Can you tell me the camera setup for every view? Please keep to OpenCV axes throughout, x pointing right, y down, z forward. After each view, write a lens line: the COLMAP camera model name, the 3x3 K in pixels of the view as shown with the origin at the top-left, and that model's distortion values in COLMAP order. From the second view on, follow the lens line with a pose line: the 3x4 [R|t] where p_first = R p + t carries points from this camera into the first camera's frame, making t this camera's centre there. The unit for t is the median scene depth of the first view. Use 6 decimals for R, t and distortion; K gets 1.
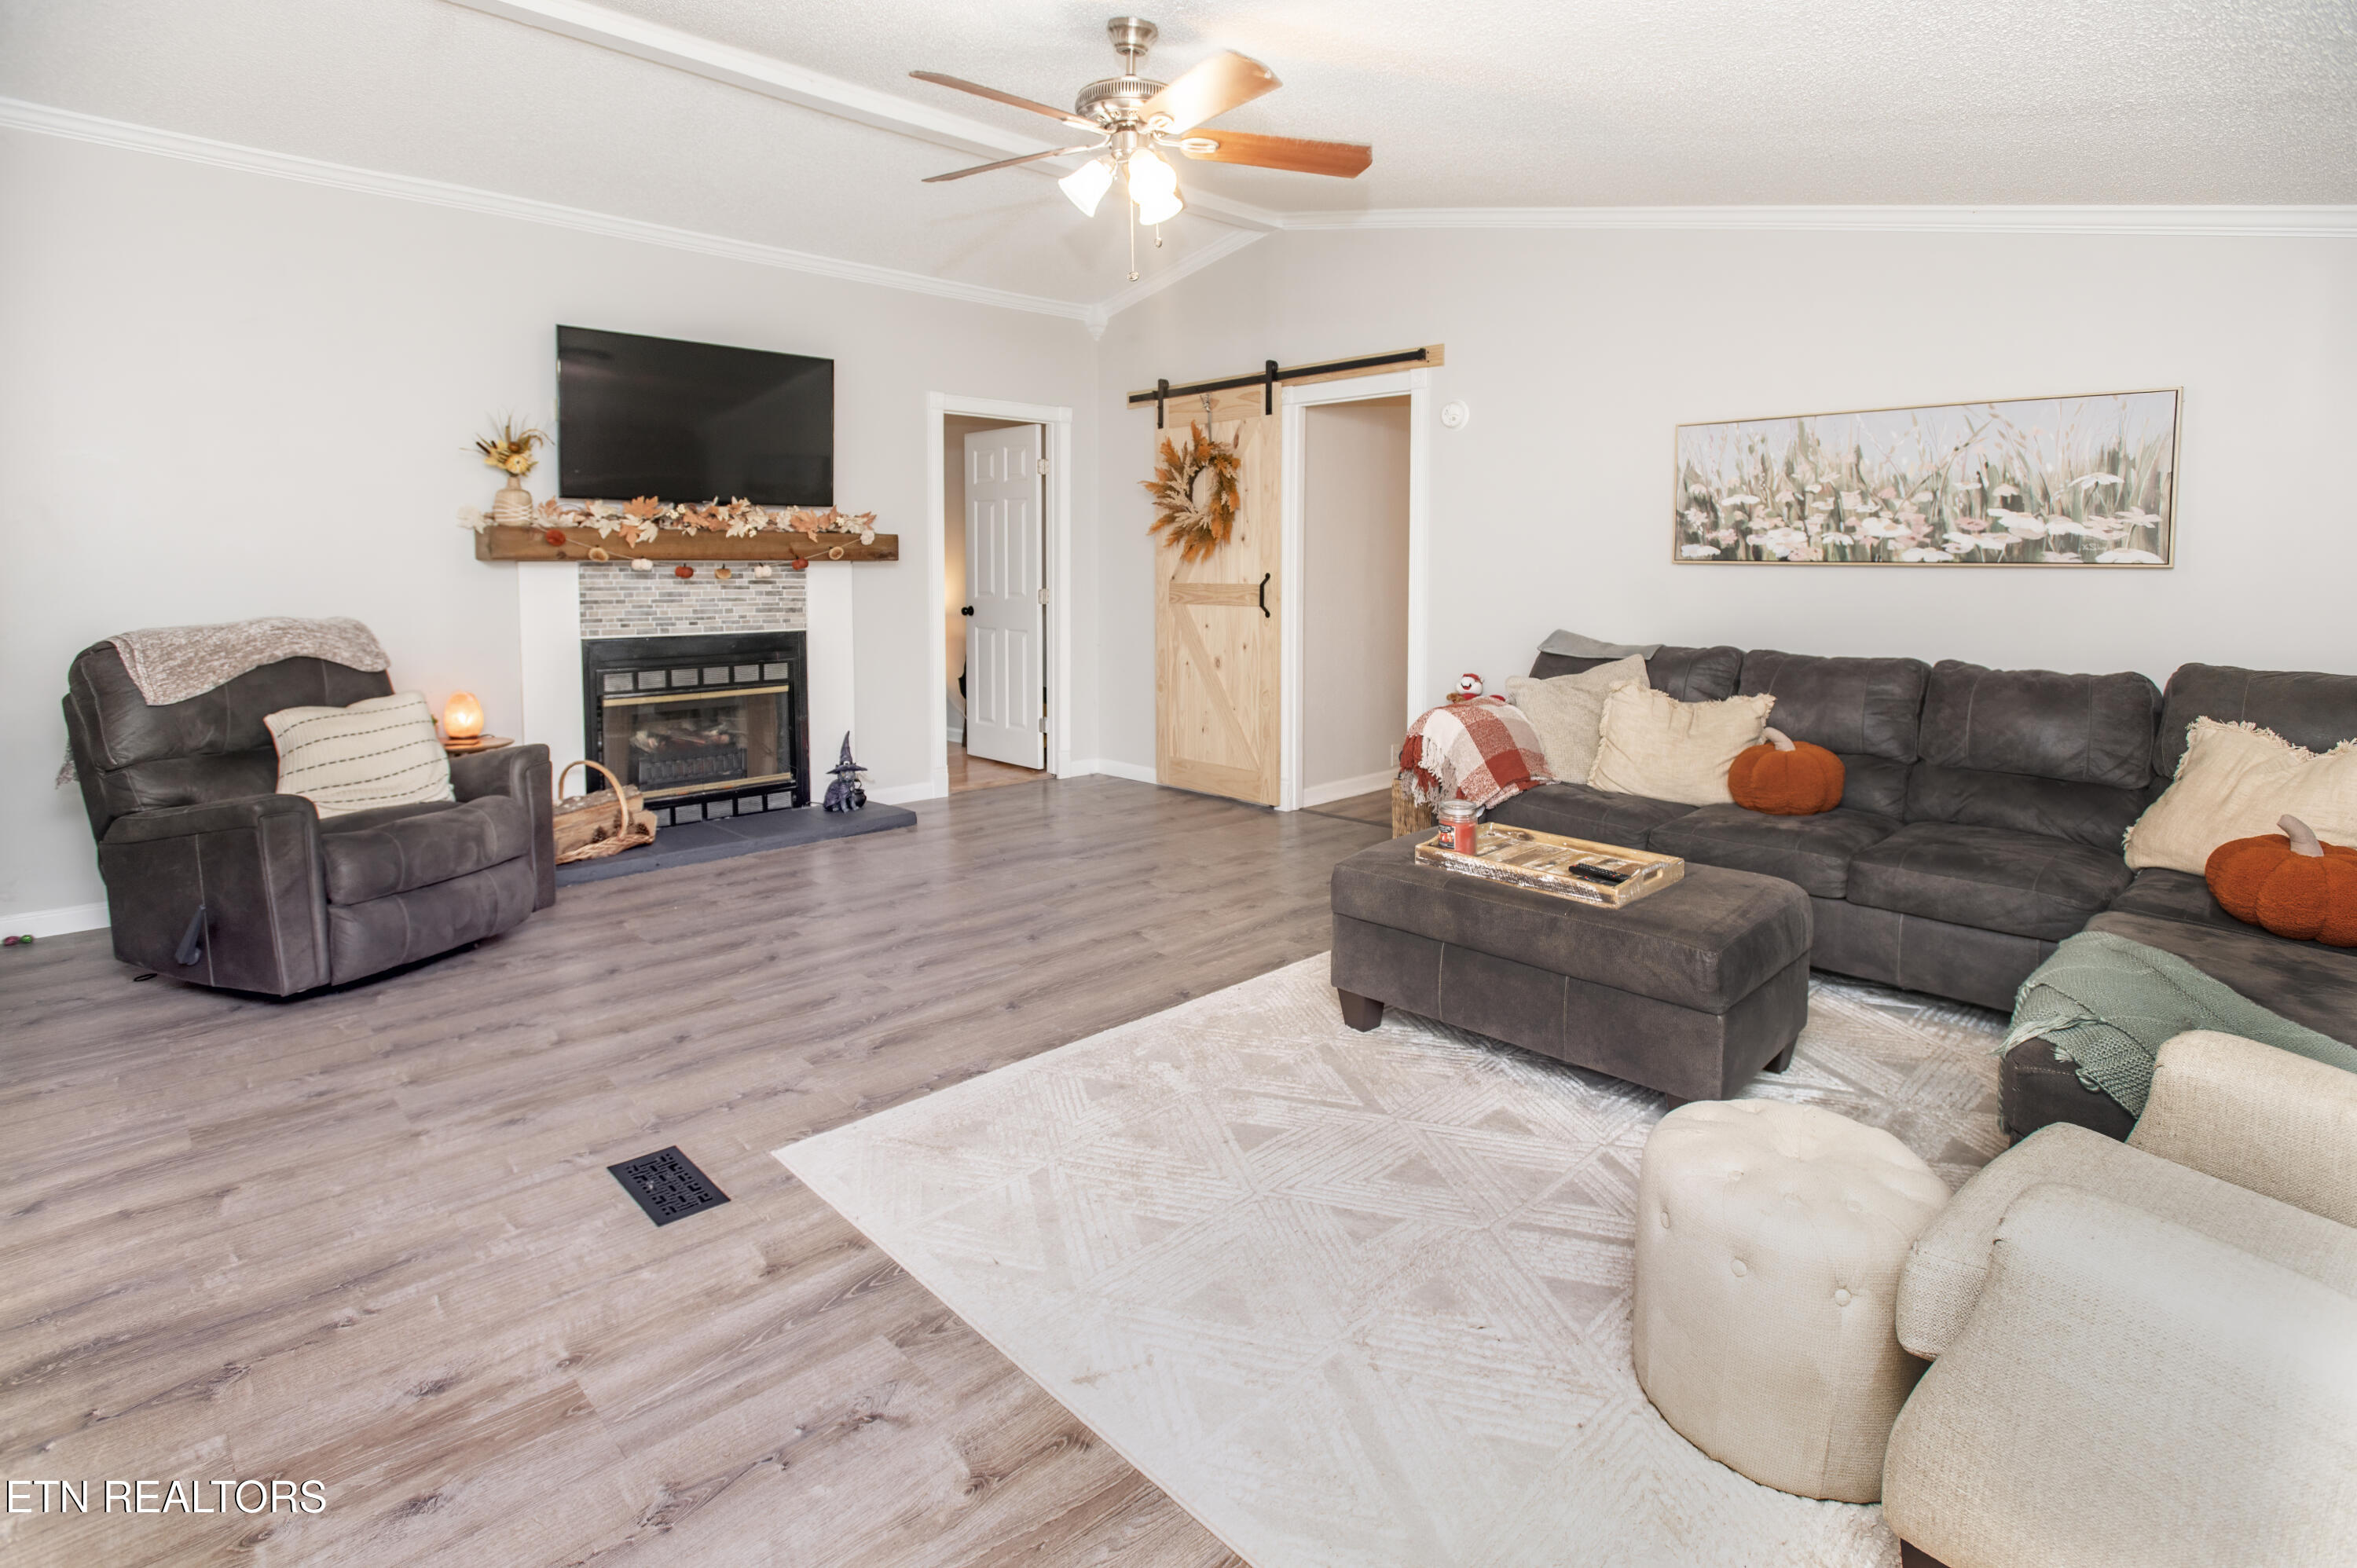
lens RADIAL K [[1166.0, 0, 1178.5], [0, 1166.0, 784.0], [0, 0, 1]] dist [-0.009081, 0.001534]
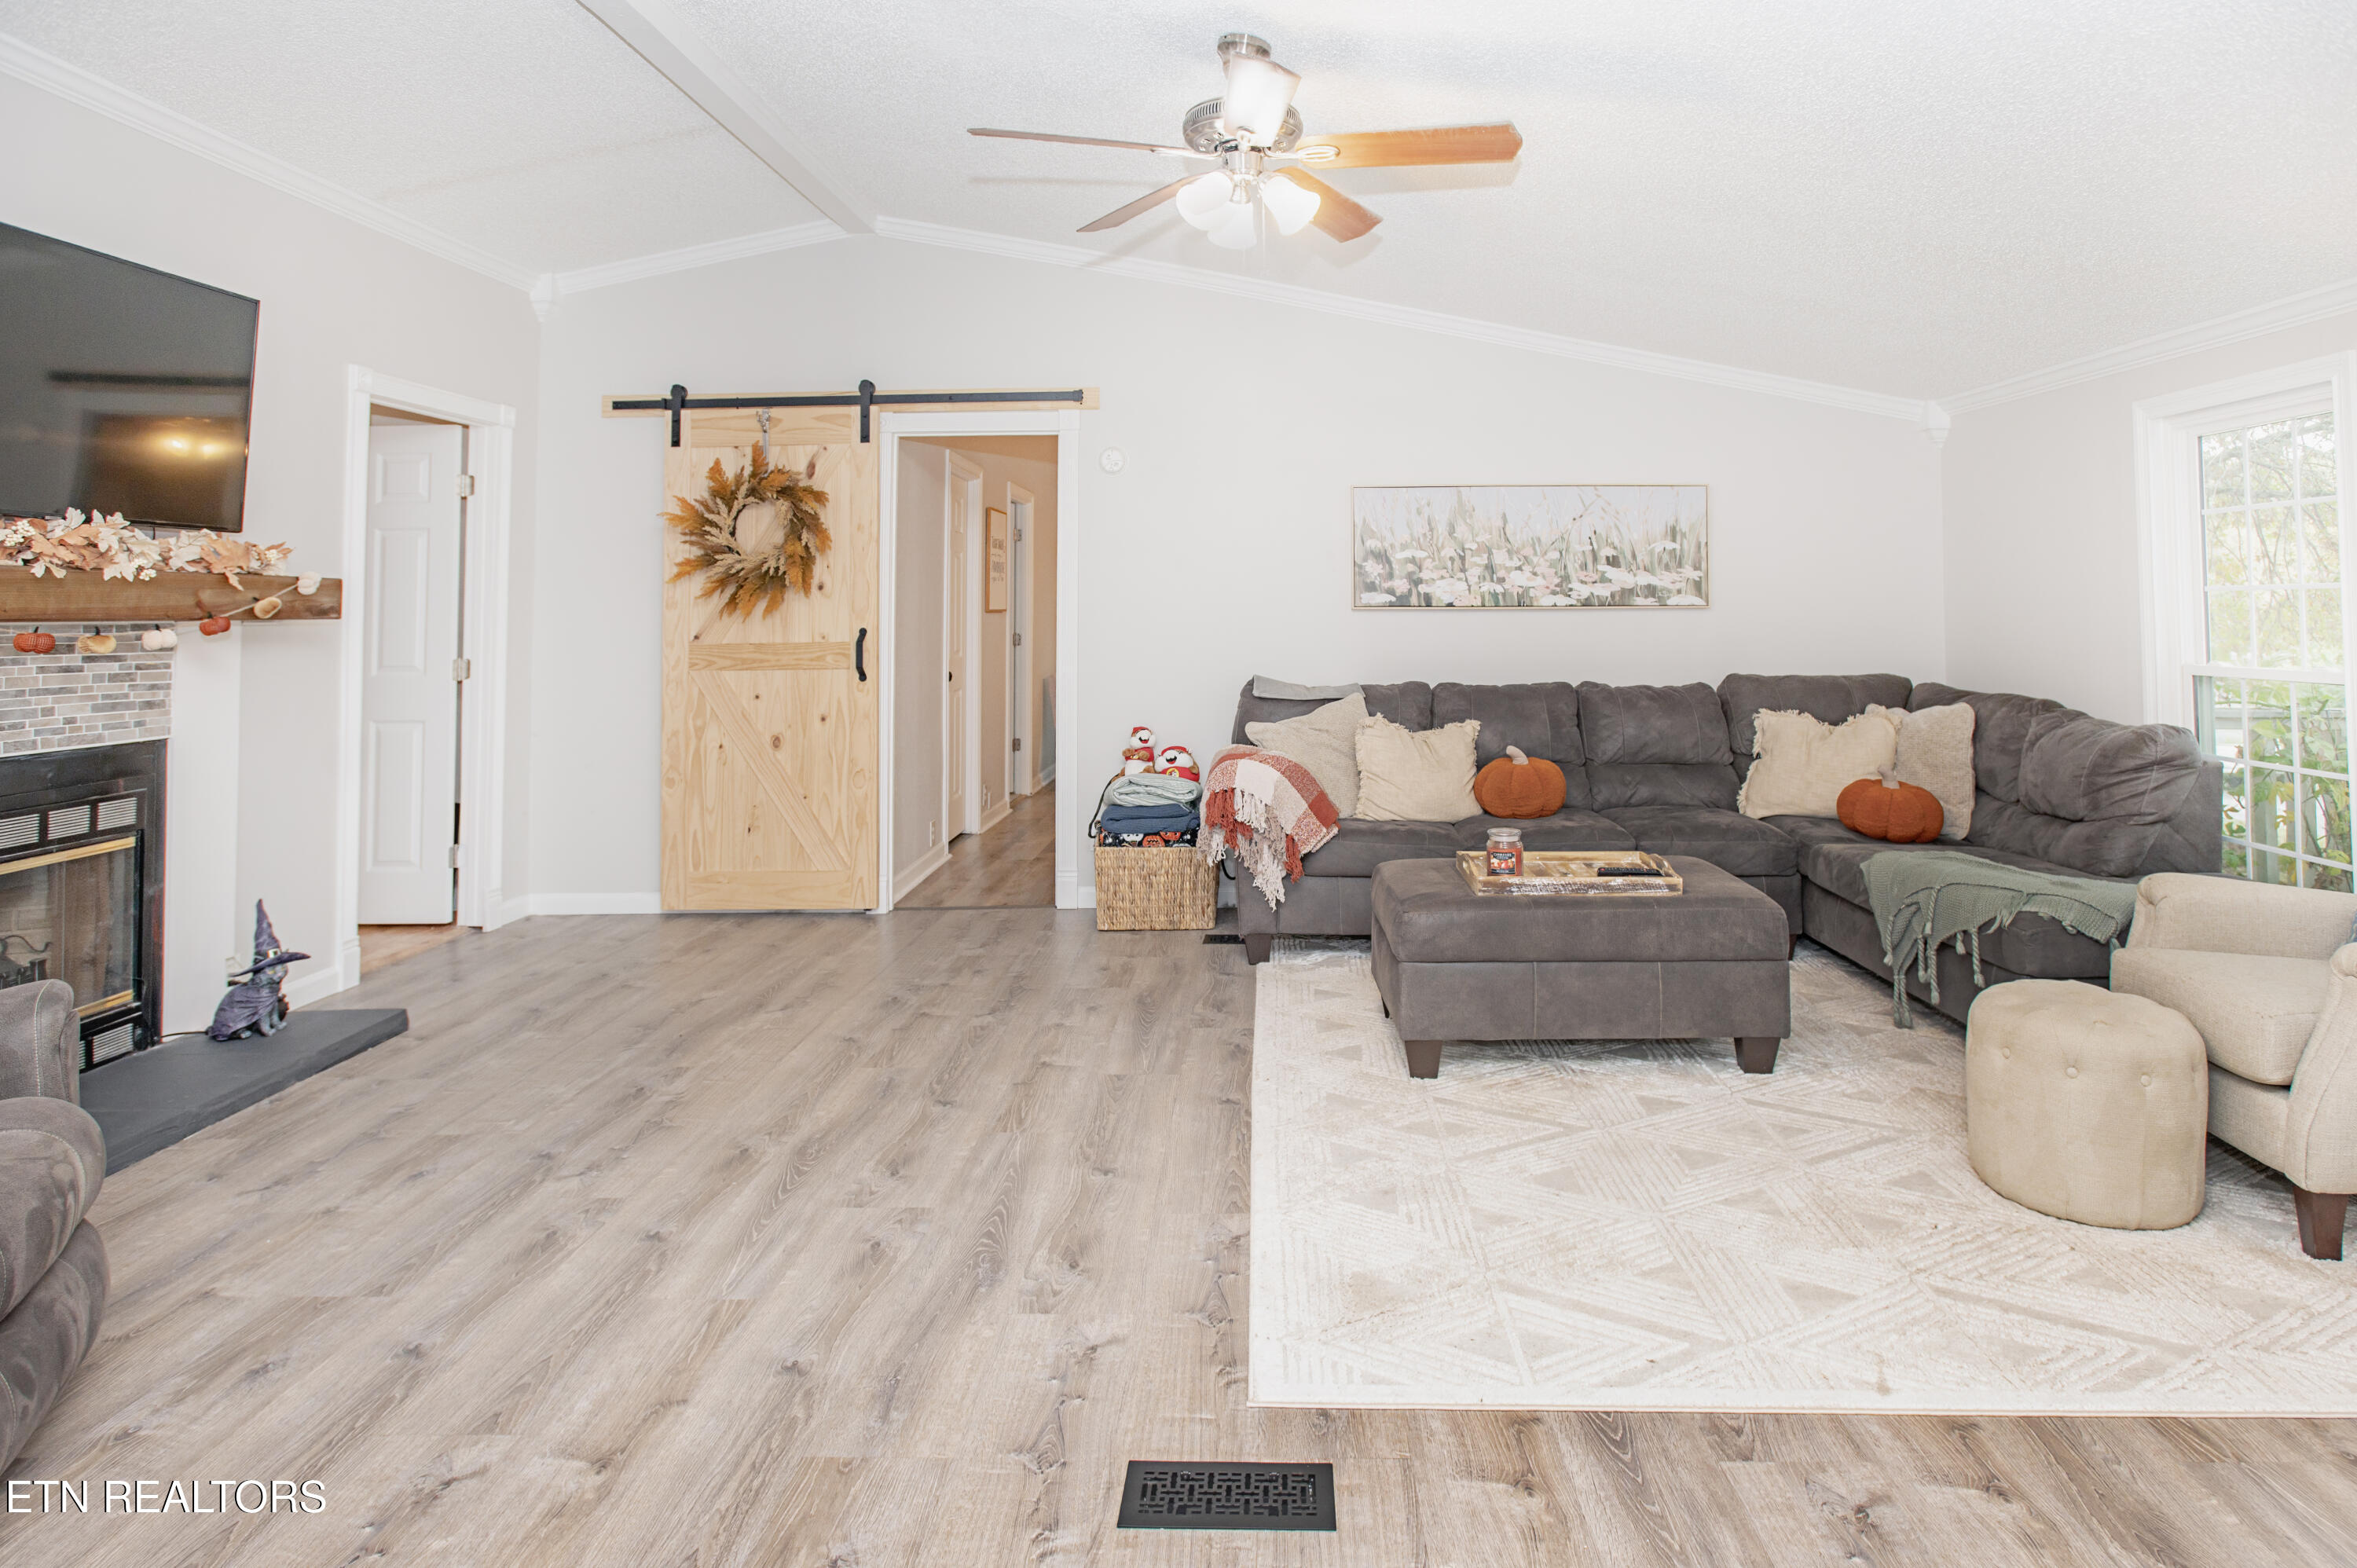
lens RADIAL K [[1322.9, 0, 1240.1], [0, 1322.9, 717.4], [0, 0, 1]] dist [-0.013604, 0.001115]
pose [[0.704105, -0.065277, 0.707089, -0.571733], [0.144383, 0.988125, -0.052553, -0.042378], [-0.695262, 0.139095, 0.705169, 0.225942]]
